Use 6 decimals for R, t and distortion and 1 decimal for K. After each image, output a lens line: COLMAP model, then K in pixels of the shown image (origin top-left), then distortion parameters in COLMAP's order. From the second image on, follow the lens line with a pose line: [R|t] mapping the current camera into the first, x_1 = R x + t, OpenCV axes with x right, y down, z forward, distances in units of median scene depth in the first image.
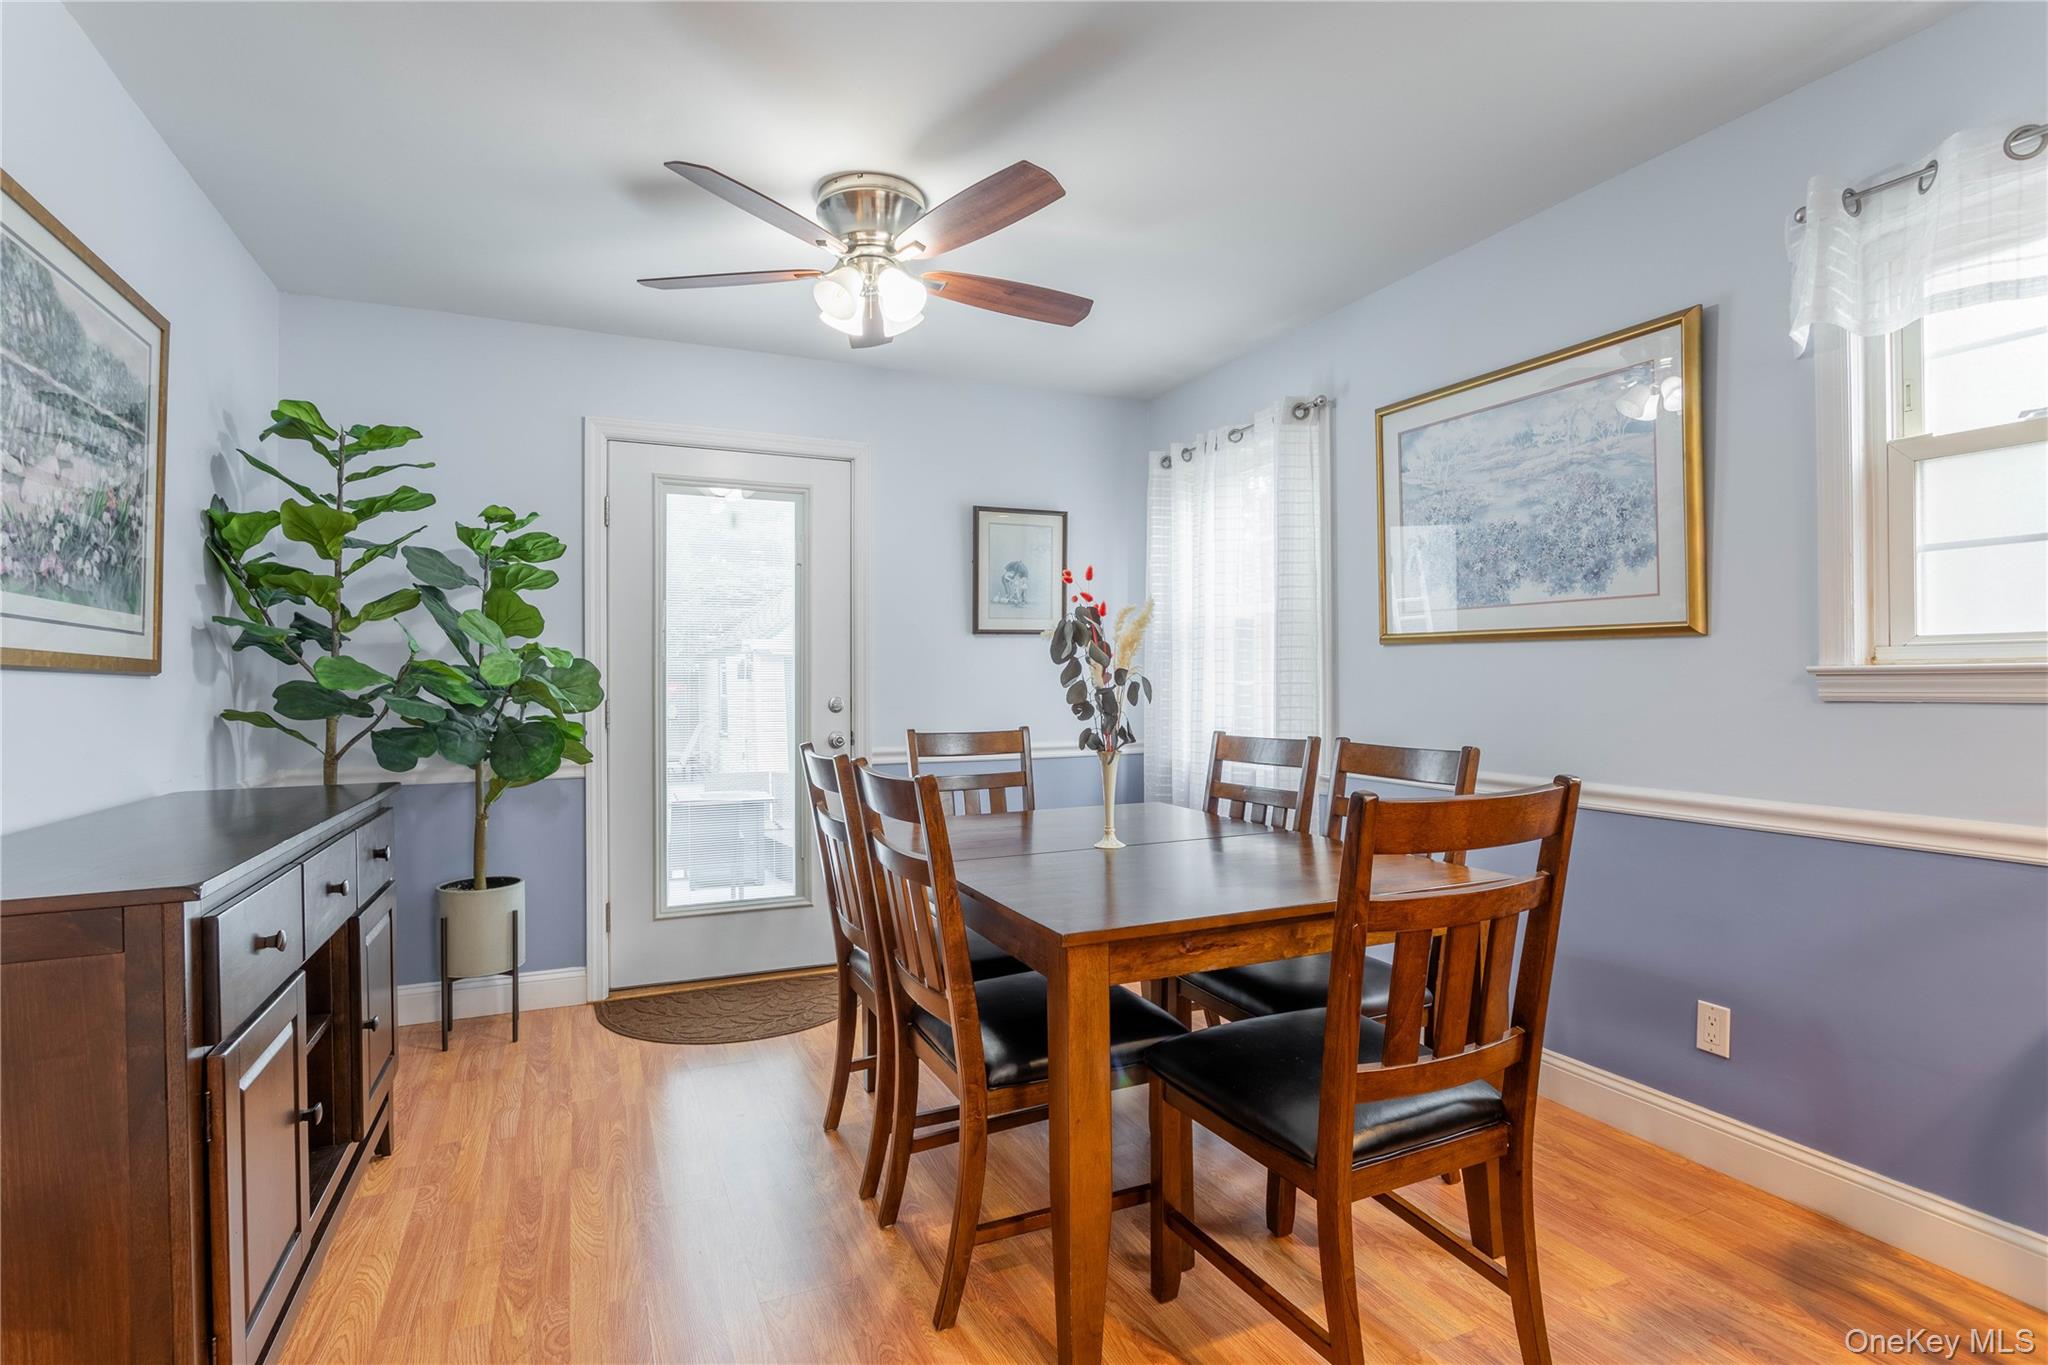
lens RADIAL K [[968.4, 0, 1024.0], [0, 968.4, 682.5], [0, 0, 1]] dist [-0.002291, 0.000028]
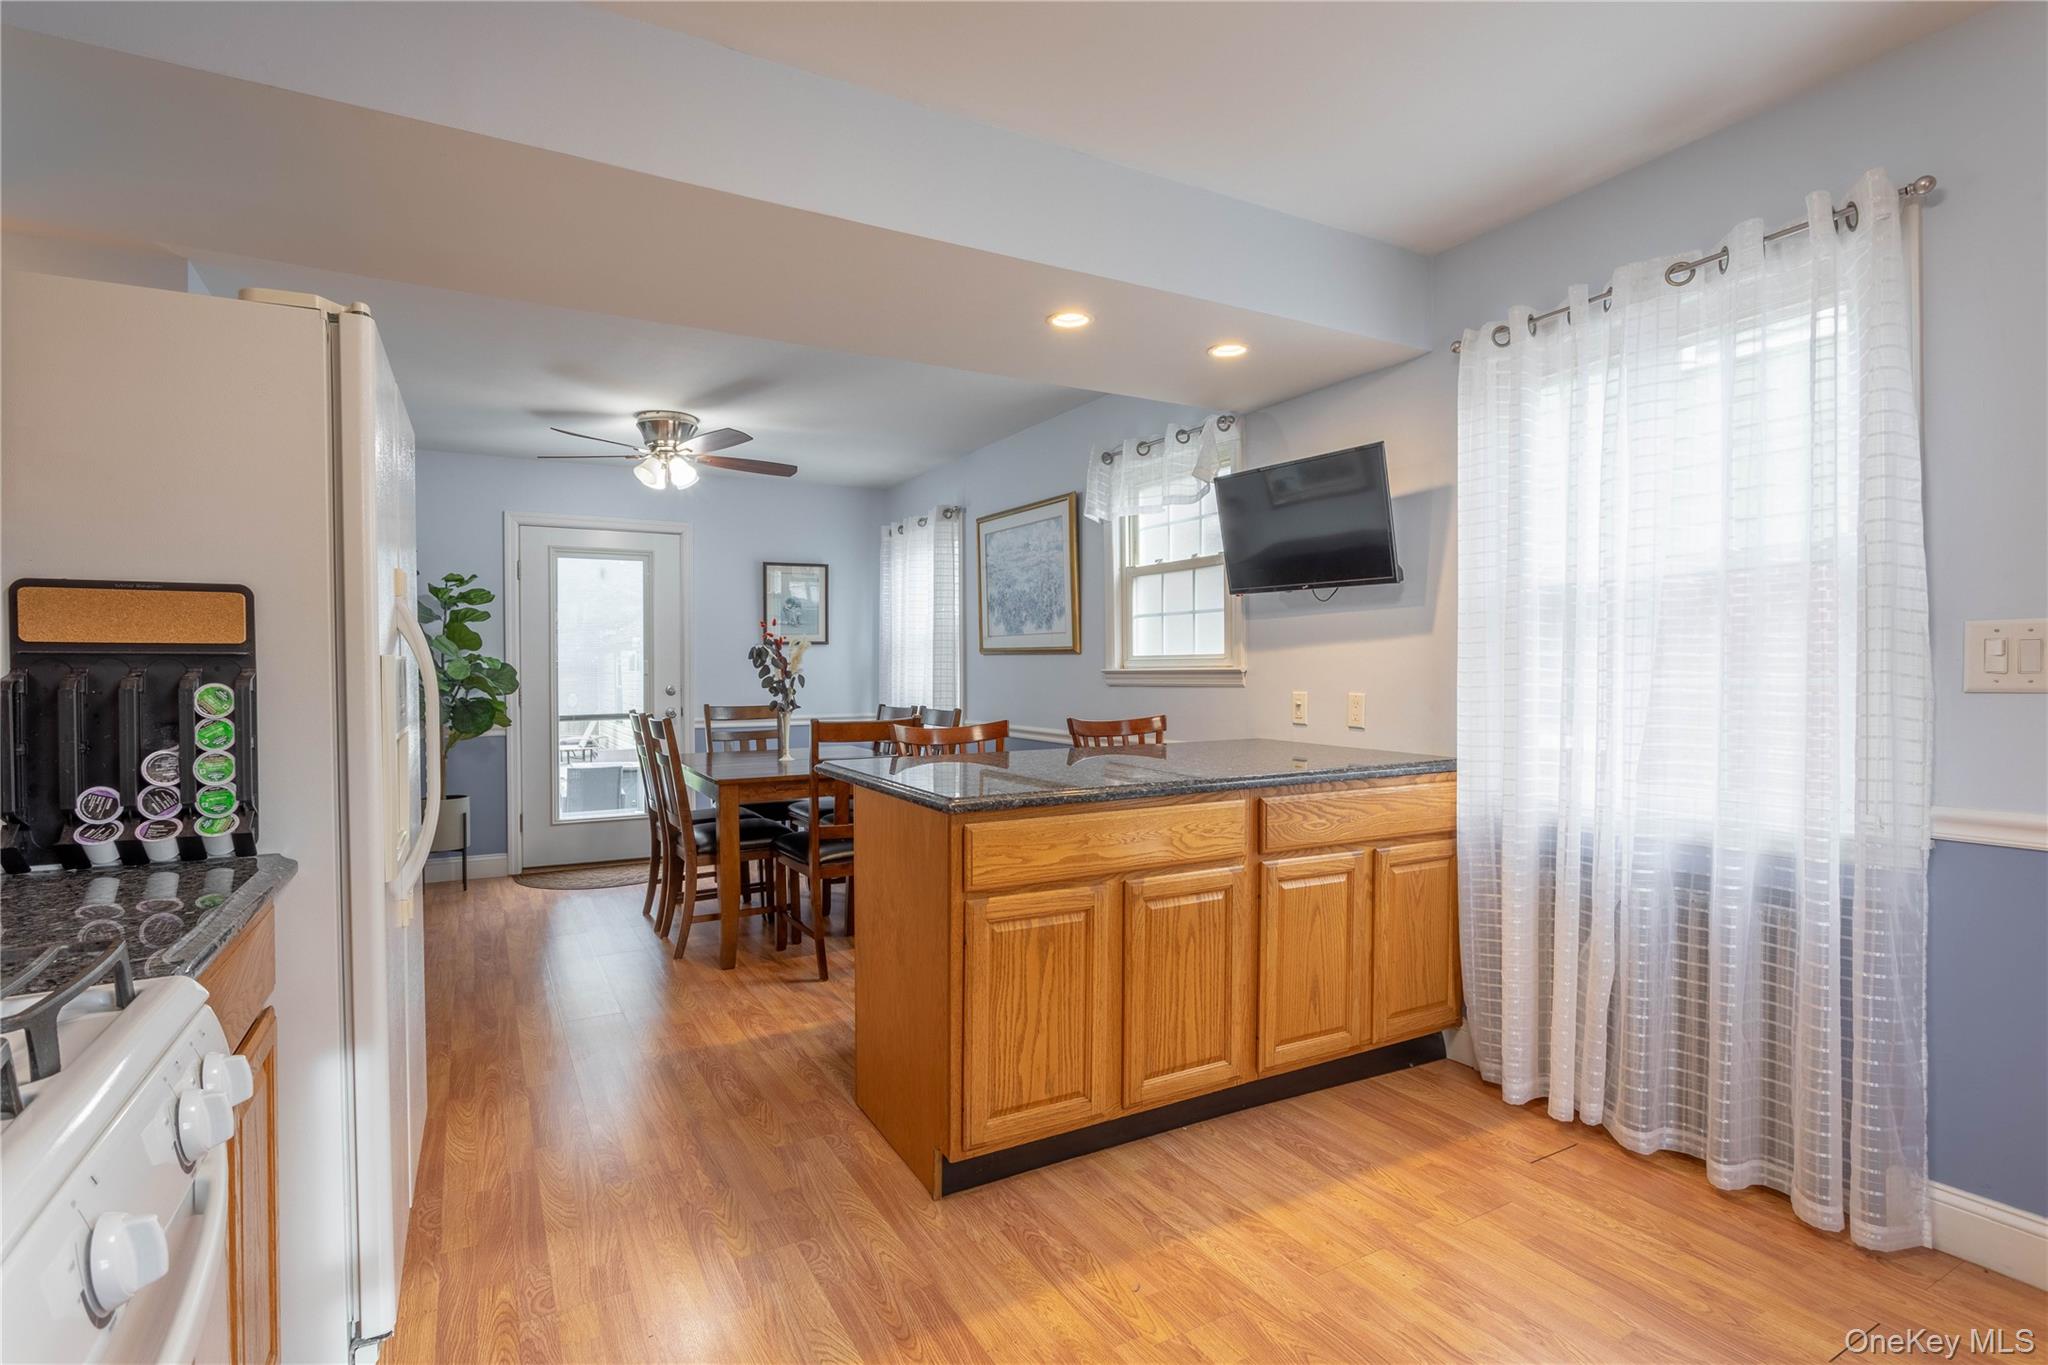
lens RADIAL K [[983.6, 0, 994.3], [0, 983.6, 675.1], [0, 0, 1]] dist [0.042082, 0.000091]
pose [[0.998698, -0.002281, 0.050955, 0.307568], [0.002030, 0.999986, 0.004967, -0.010405], [-0.050966, -0.004858, 0.998689, -0.776945]]
